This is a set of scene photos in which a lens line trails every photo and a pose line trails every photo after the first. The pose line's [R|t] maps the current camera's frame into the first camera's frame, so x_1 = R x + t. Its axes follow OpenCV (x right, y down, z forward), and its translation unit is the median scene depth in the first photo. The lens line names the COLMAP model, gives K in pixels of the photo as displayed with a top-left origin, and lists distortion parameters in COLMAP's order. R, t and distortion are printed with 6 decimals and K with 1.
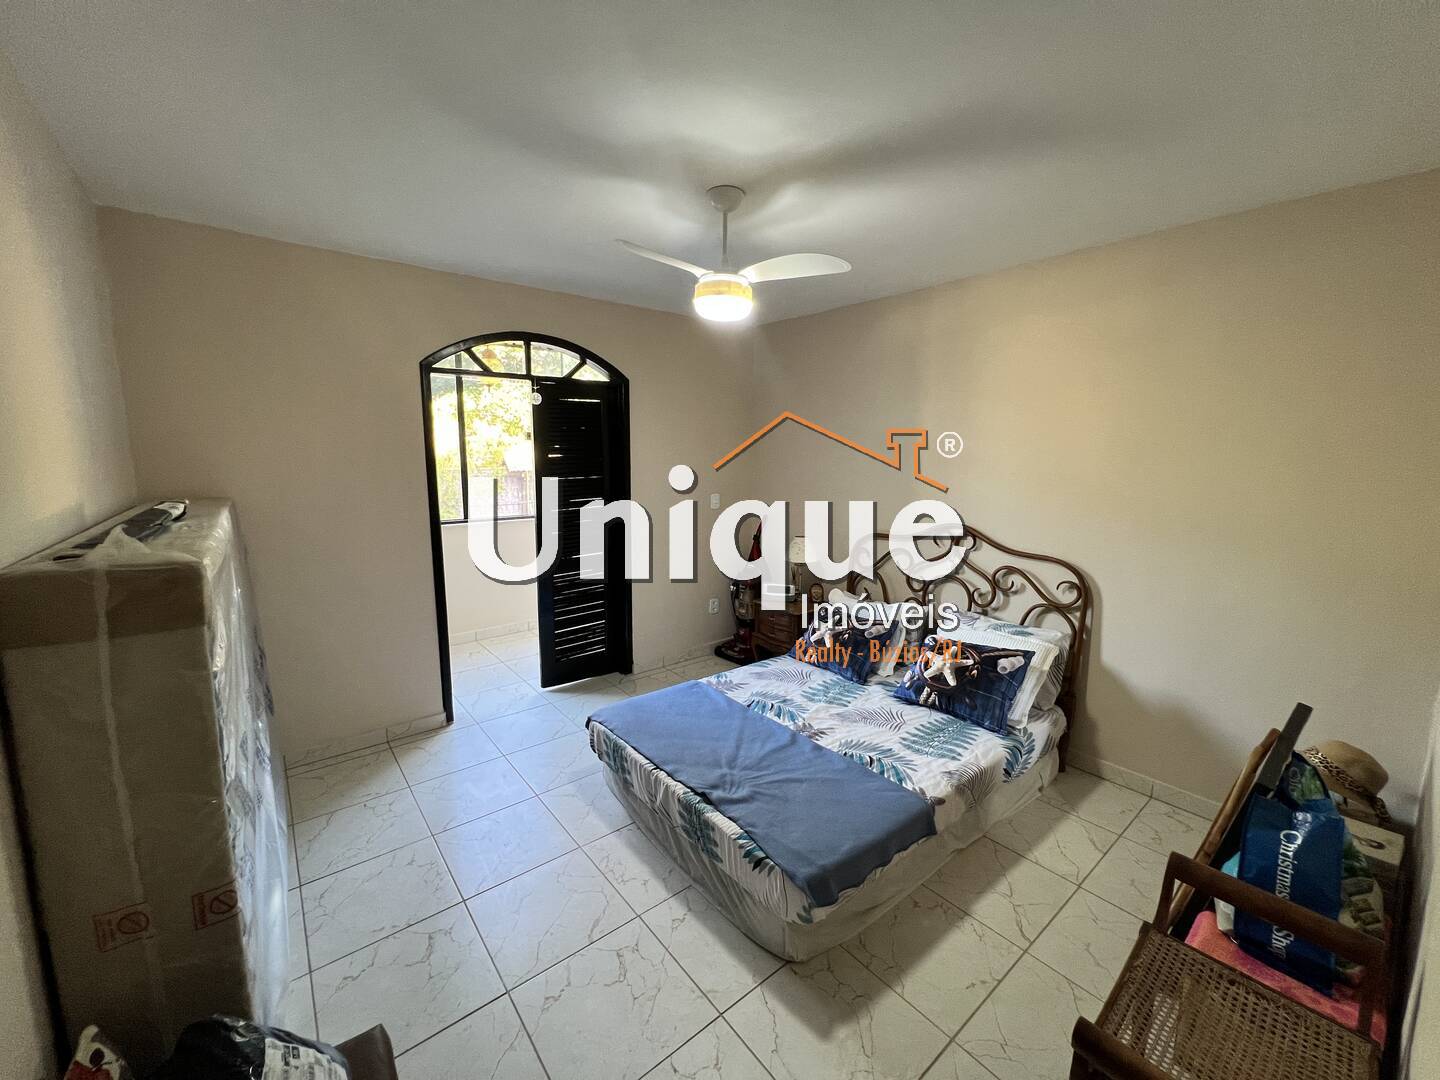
lens RADIAL K [[578.4, 0, 718.5], [0, 578.4, 539.4], [0, 0, 1]] dist [-0.003022, -0.000158]
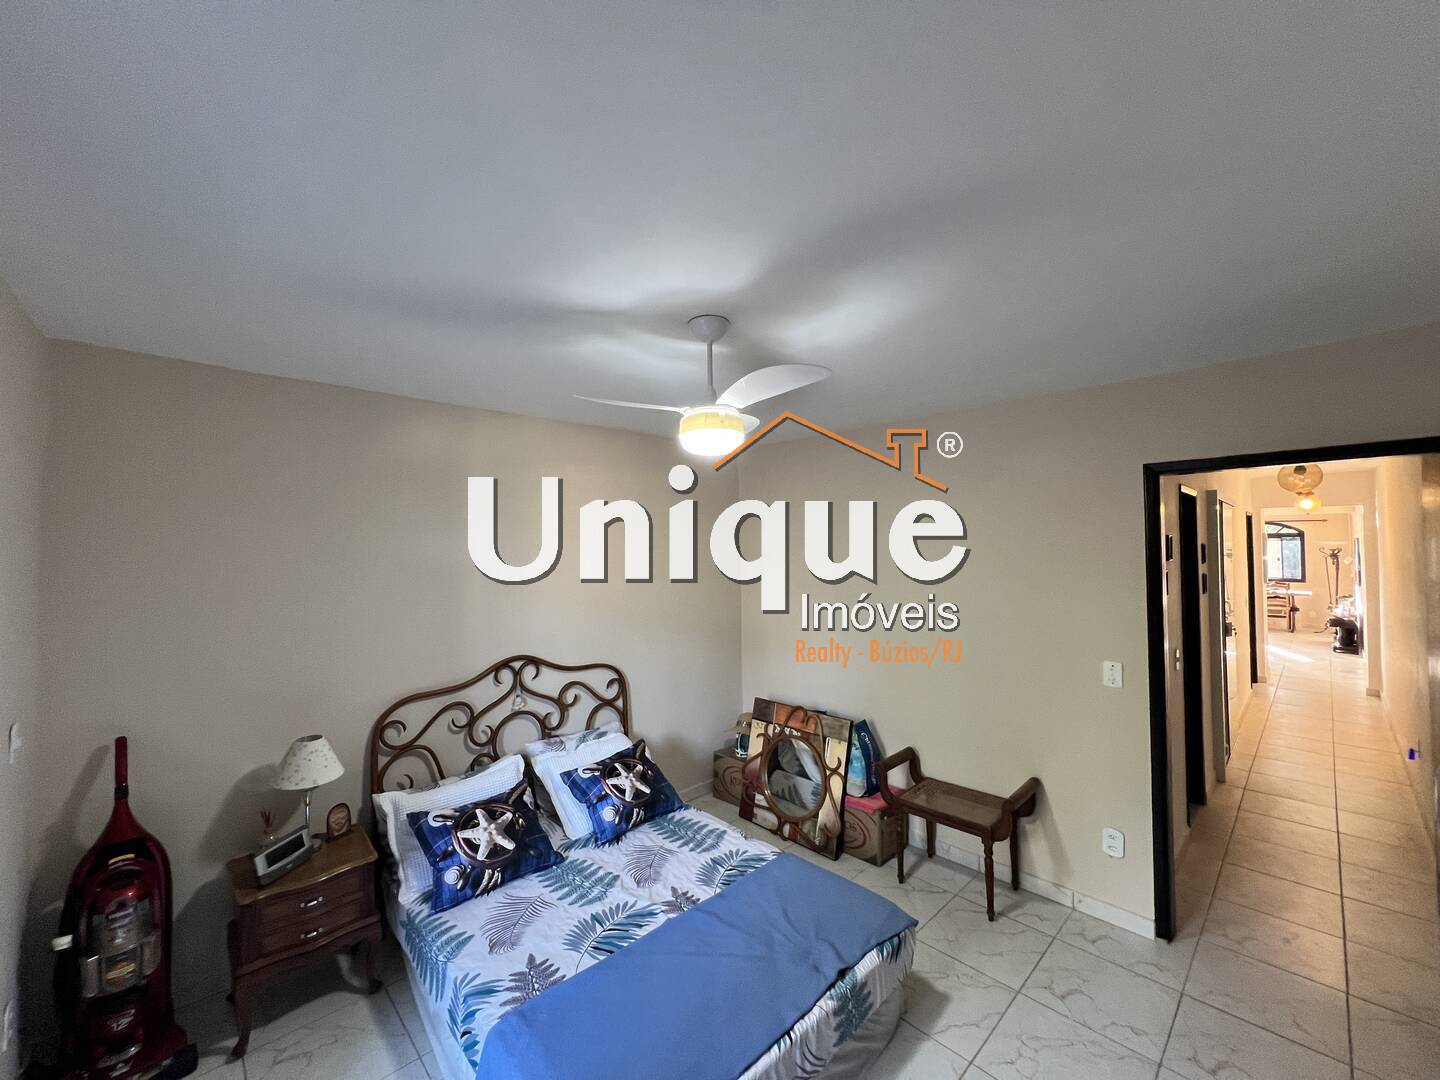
lens RADIAL K [[578.6, 0, 724.4], [0, 578.6, 535.3], [0, 0, 1]] dist [0.000183, -0.000567]
pose [[-0.106766, 0.021508, 0.994051, -0.683157], [0.153018, 0.988211, -0.004947, -0.194360], [-0.982439, 0.151579, -0.108799, 0.866521]]
